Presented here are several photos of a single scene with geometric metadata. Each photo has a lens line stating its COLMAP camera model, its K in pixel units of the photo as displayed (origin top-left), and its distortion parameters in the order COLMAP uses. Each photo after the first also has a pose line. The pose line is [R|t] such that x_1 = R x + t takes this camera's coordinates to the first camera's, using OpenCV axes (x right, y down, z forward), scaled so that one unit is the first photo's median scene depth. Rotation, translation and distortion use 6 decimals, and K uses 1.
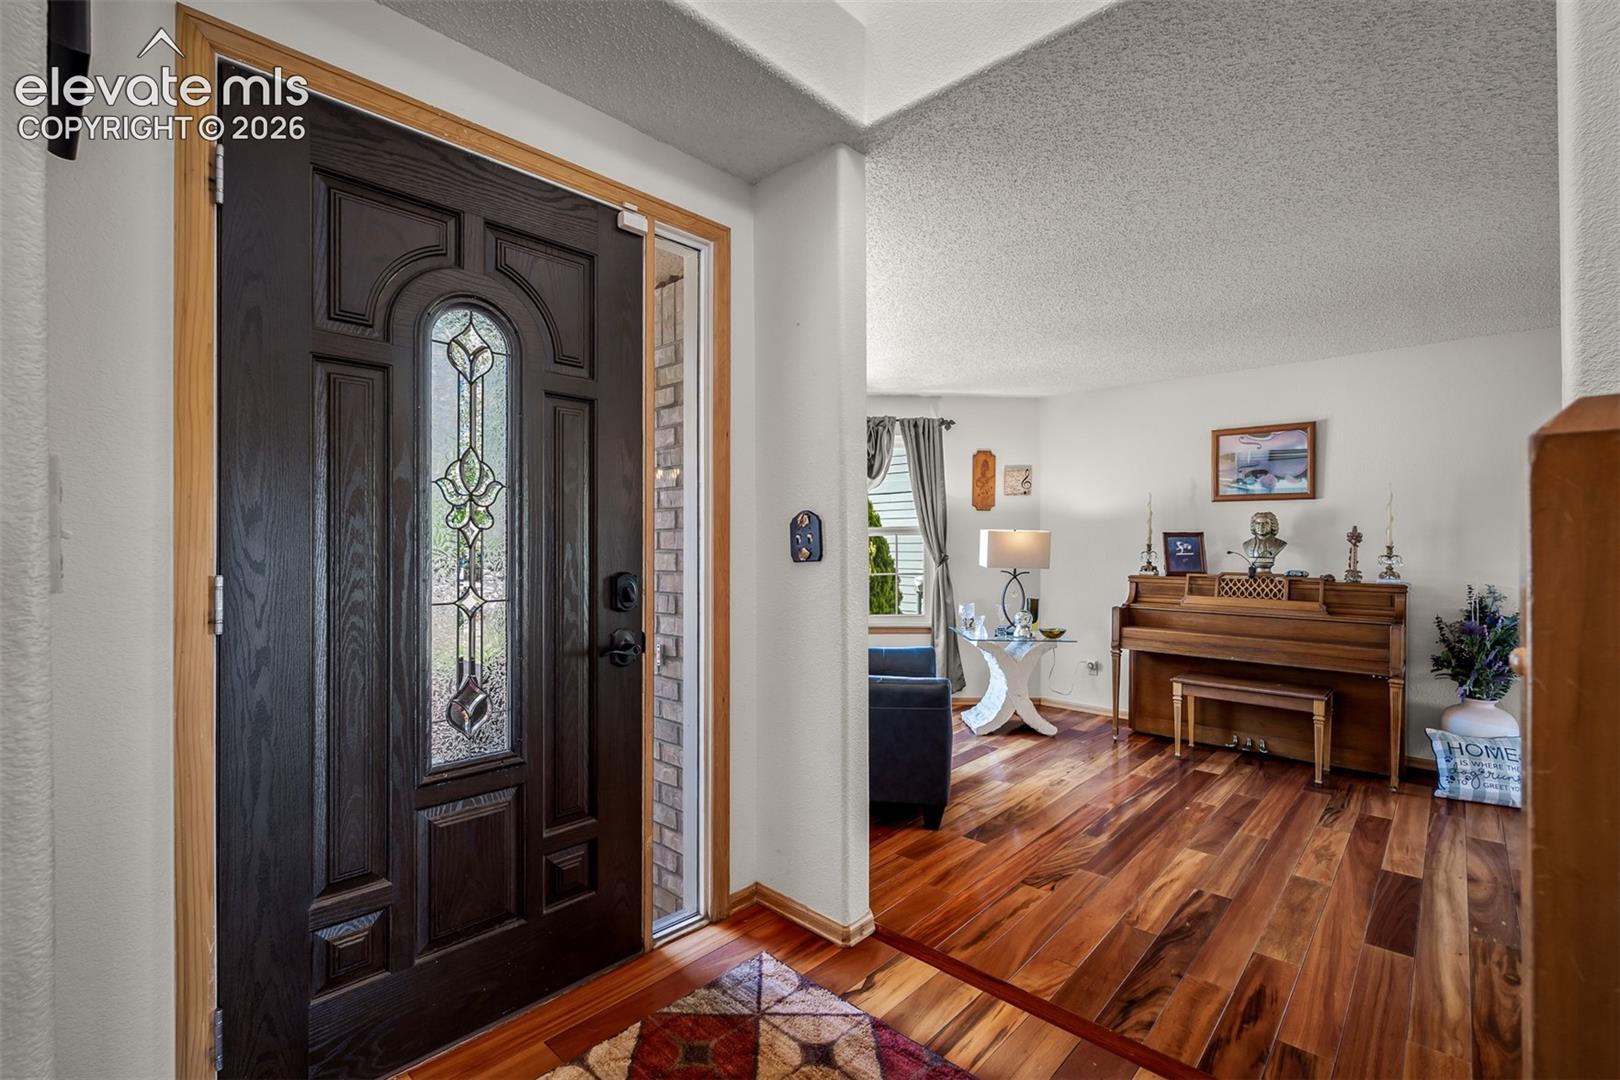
lens RADIAL K [[737.2, 0, 813.5], [0, 737.2, 541.0], [0, 0, 1]] dist [-0.000614, -0.000870]
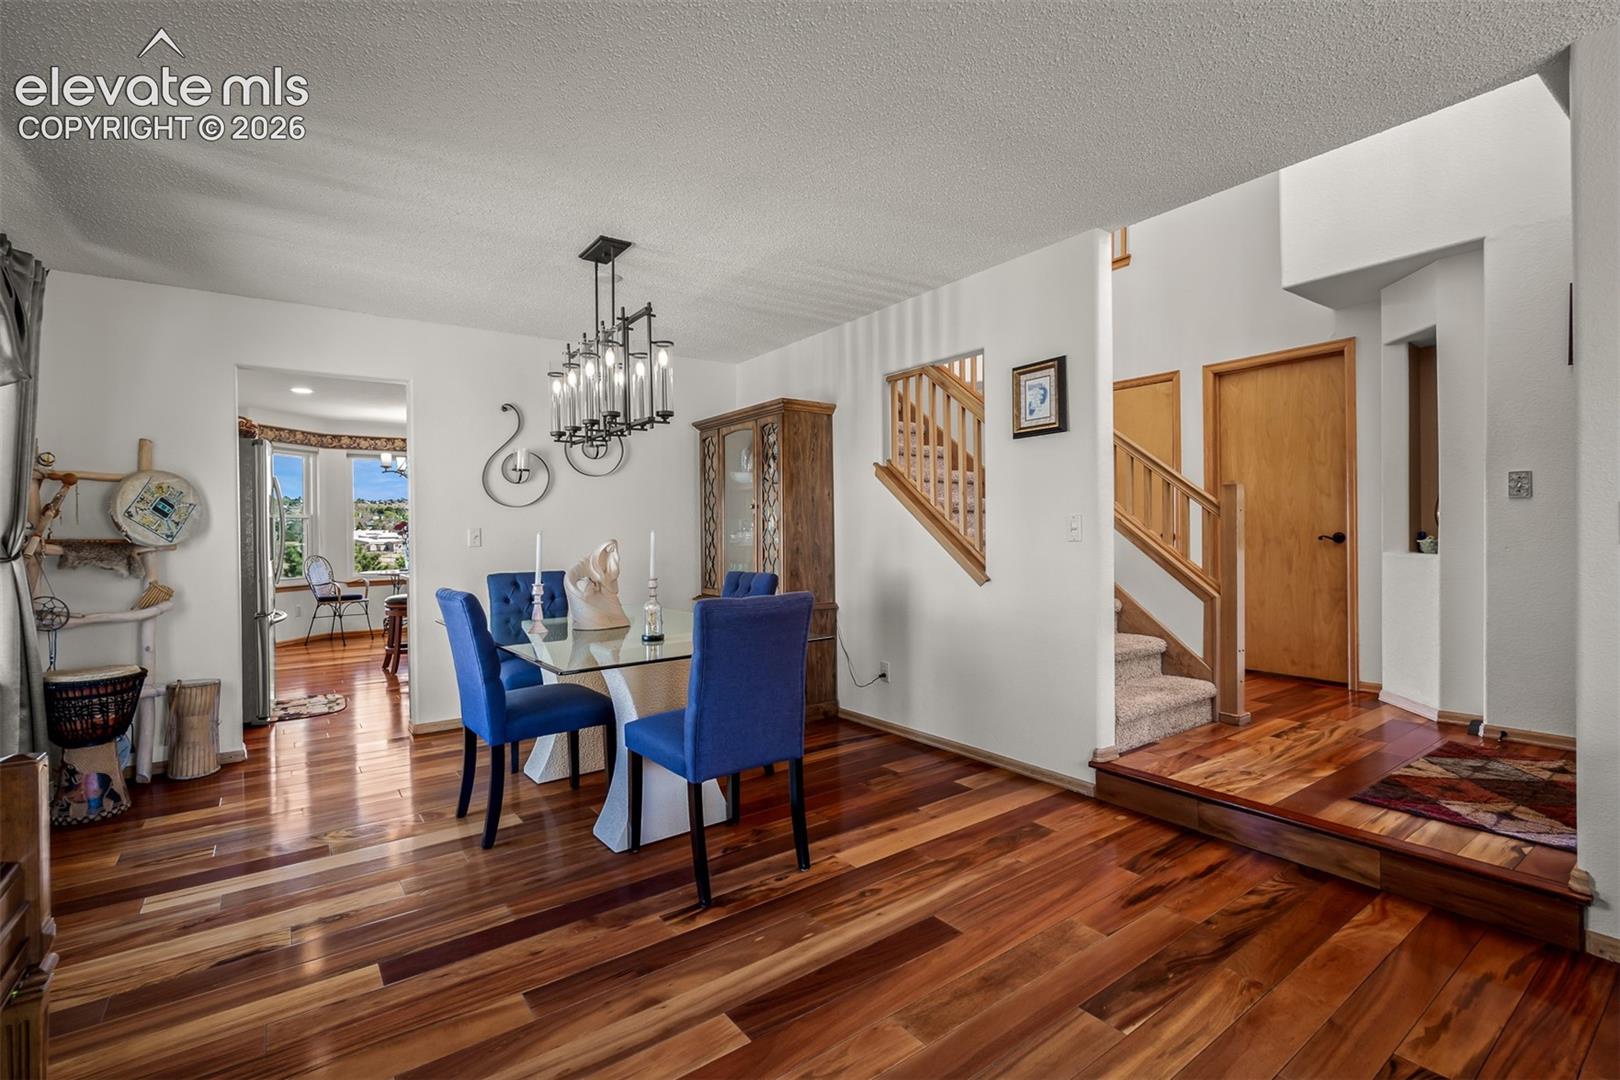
lens RADIAL K [[737.2, 0, 806.8], [0, 737.2, 536.1], [0, 0, 1]] dist [-0.000614, -0.000870]
pose [[-0.977868, 0.012795, 0.208832, 0.764118], [0.013751, 0.999901, 0.003125, 0.066894], [-0.208771, 0.005927, -0.977947, 1.953824]]
